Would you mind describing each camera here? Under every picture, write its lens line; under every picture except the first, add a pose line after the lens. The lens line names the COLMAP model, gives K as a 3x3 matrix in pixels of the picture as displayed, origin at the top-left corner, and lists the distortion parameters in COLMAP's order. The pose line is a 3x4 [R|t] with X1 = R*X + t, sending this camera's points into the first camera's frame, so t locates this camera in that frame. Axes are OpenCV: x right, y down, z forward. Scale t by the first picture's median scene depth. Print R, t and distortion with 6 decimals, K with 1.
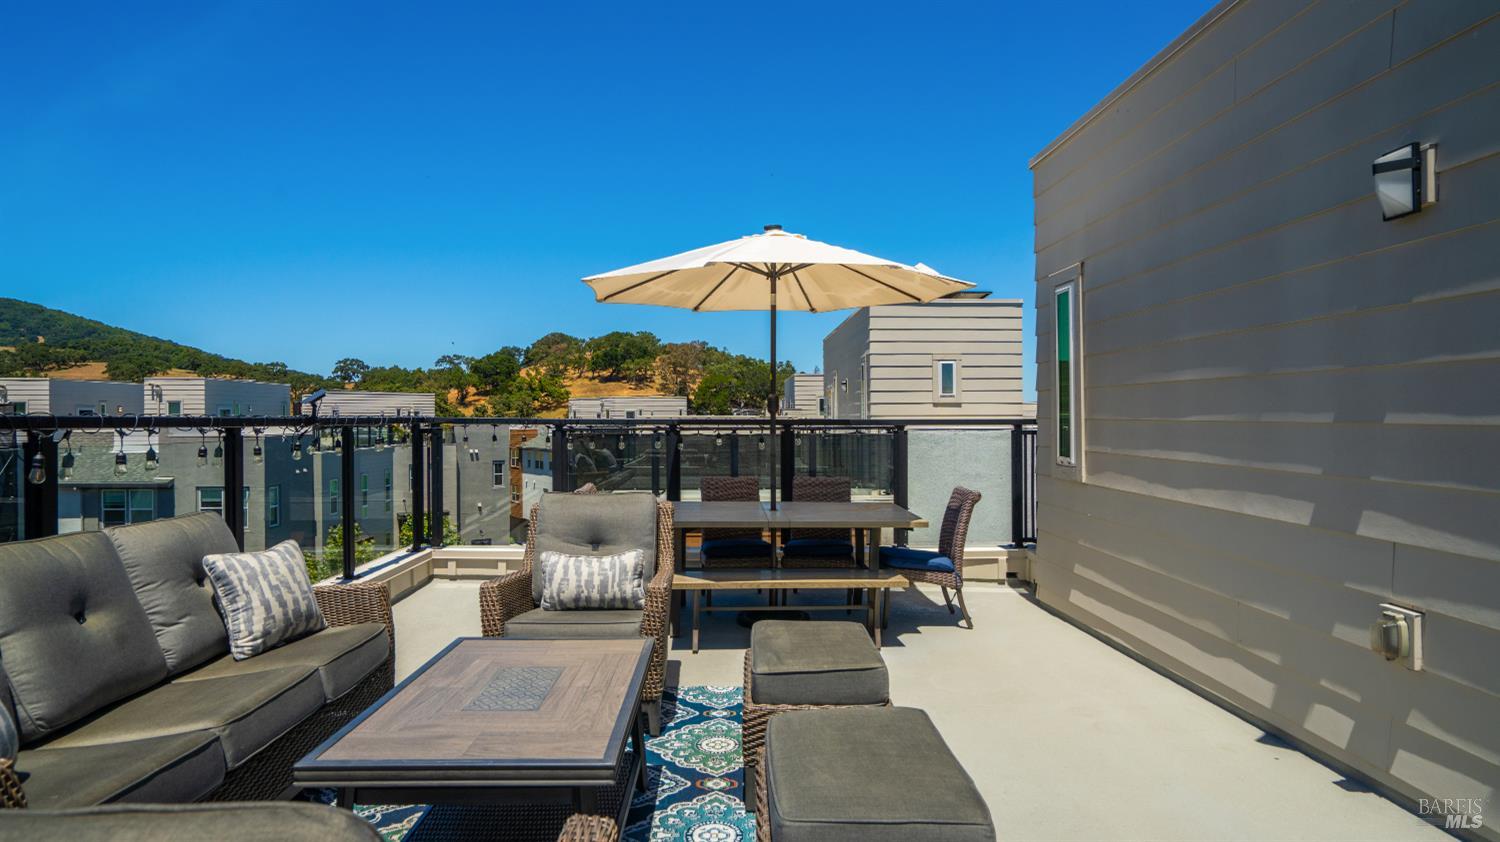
lens RADIAL K [[802.4, 0, 750.0], [0, 802.4, 421.0], [0, 0, 1]] dist [-0.047488, 0.034356]
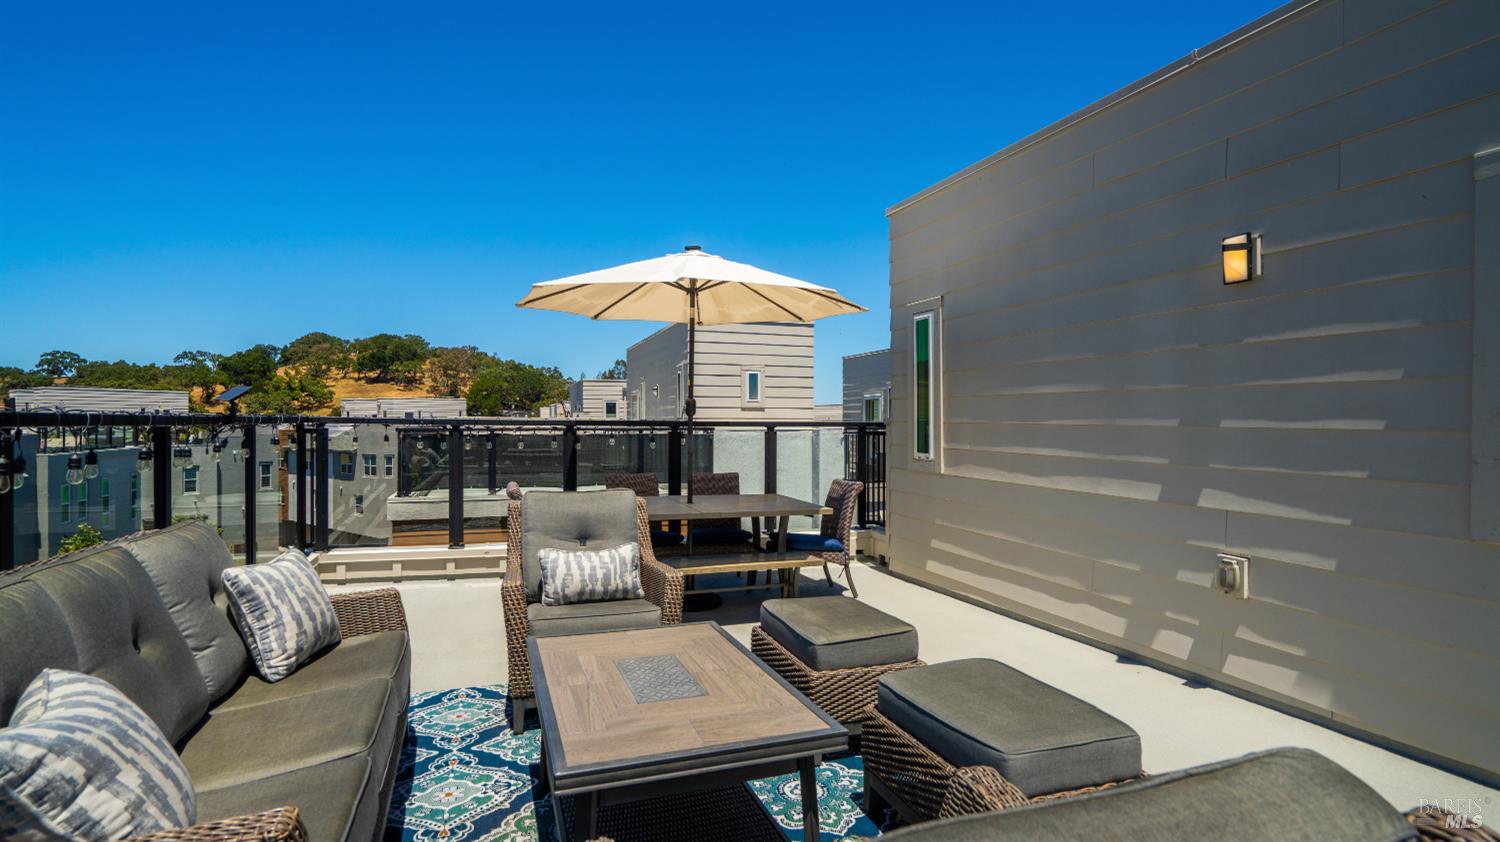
lens RADIAL K [[718.8, 0, 750.0], [0, 718.8, 421.0], [0, 0, 1]] dist [-0.063648, 0.033187]
pose [[0.950266, 0.006125, 0.311380, -0.246901], [-0.005294, 0.999980, -0.003512, 0.001040], [-0.311395, 0.001689, 0.950279, 0.039217]]
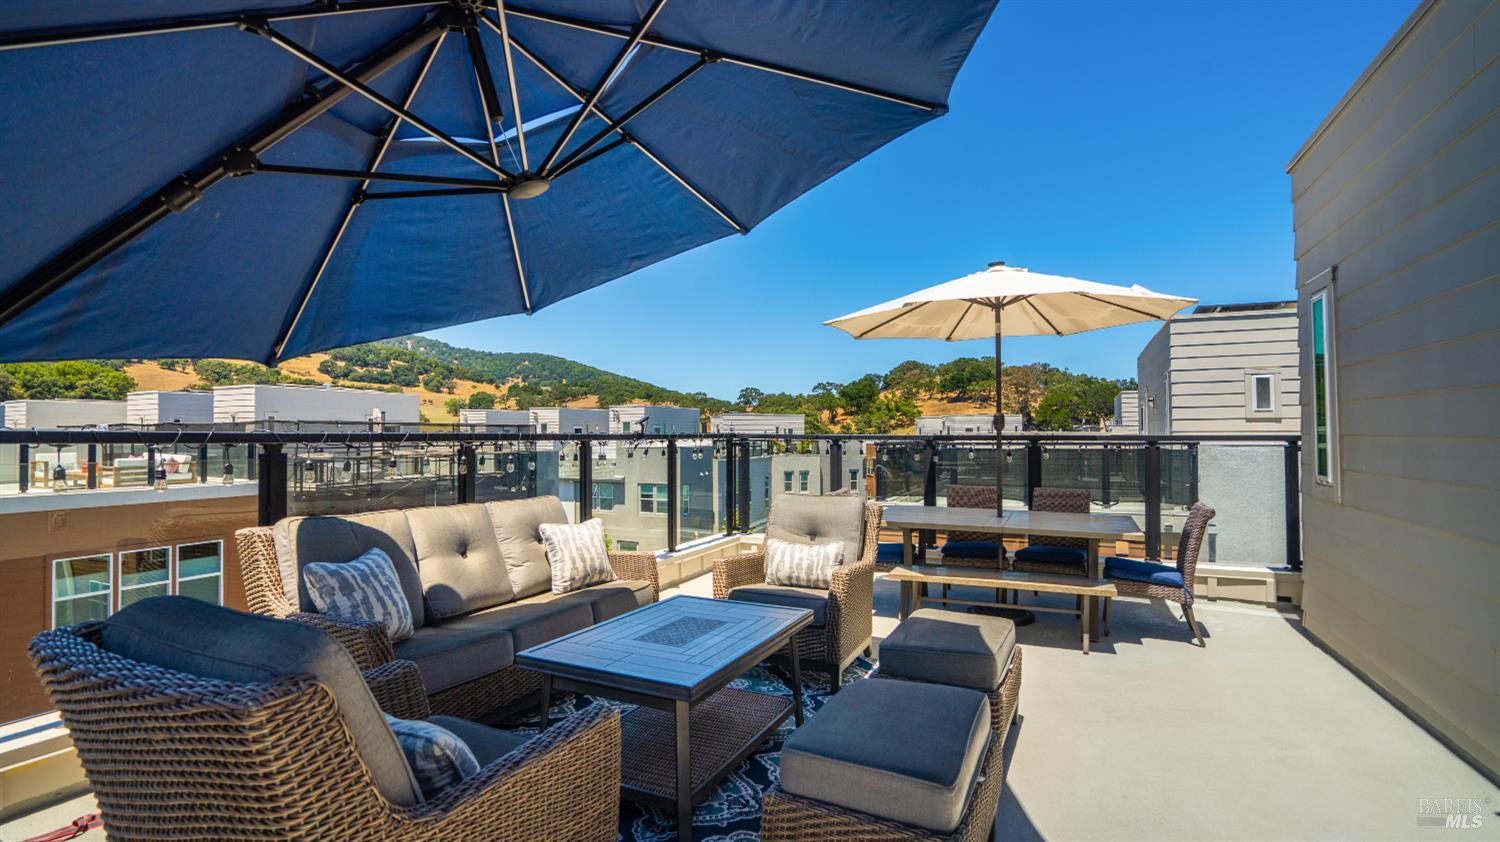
lens RADIAL K [[692.1, 0, 750.0], [0, 692.1, 421.0], [0, 0, 1]] dist [-0.062597, 0.027582]
pose [[0.892232, -0.008460, -0.451498, 0.183961], [-0.001722, 0.999753, -0.022136, -0.000532], [0.451574, 0.020528, 0.891997, -0.006931]]
